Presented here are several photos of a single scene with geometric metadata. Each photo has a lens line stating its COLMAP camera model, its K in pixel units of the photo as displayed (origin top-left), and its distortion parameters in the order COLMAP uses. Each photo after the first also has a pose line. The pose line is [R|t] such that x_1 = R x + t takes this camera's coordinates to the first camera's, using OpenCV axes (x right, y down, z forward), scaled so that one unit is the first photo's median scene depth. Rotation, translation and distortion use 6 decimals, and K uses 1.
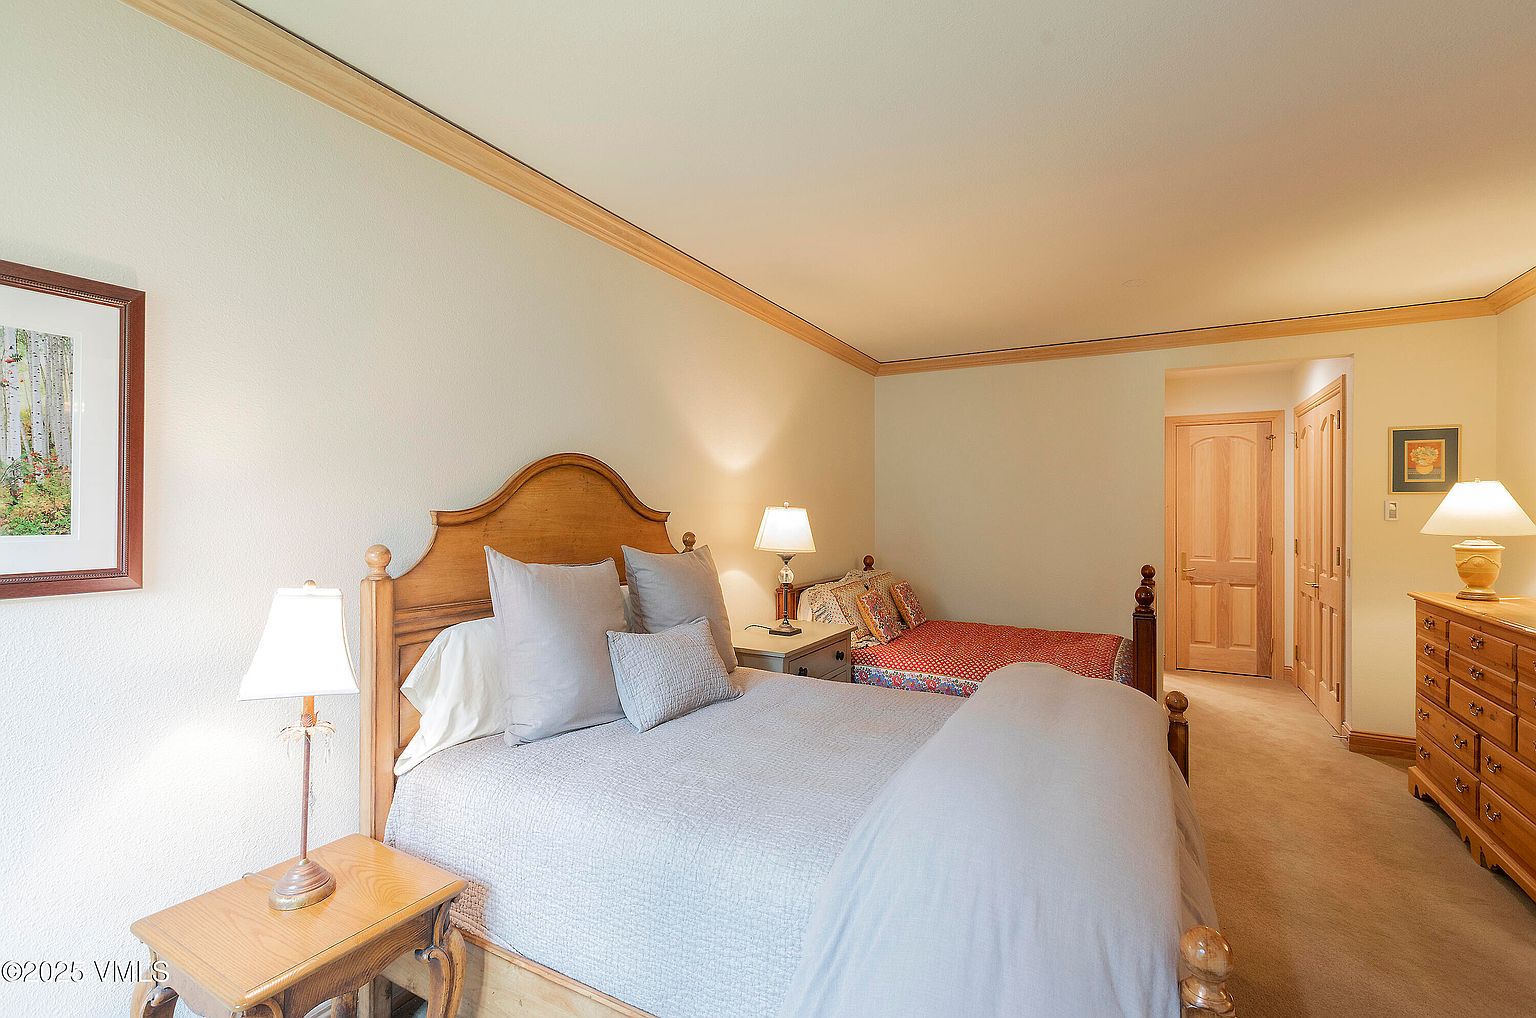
lens RADIAL K [[691.5, 0, 766.9], [0, 691.5, 506.6], [0, 0, 1]] dist [0.001707, 0.000333]
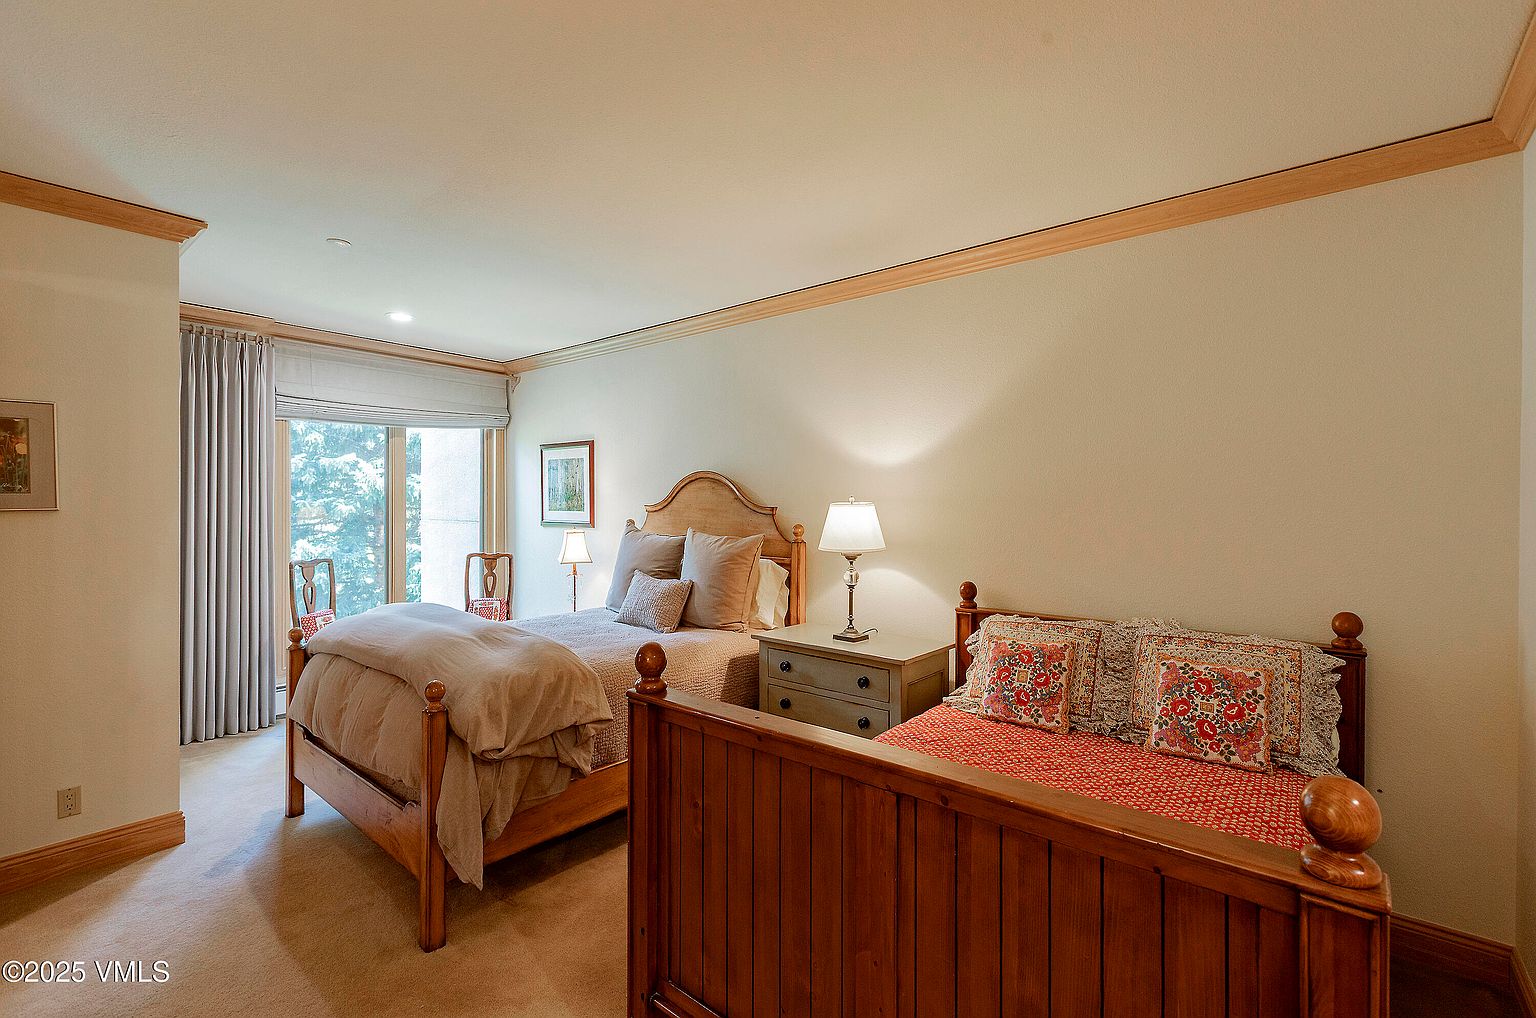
lens RADIAL K [[691.5, 0, 767.2], [0, 691.5, 504.2], [0, 0, 1]] dist [0.001707, 0.000333]
pose [[-0.183953, 0.000172, -0.982935, 1.421016], [0.001623, 0.999999, -0.000128, 0.002405], [0.982934, -0.001619, -0.183953, 1.560965]]
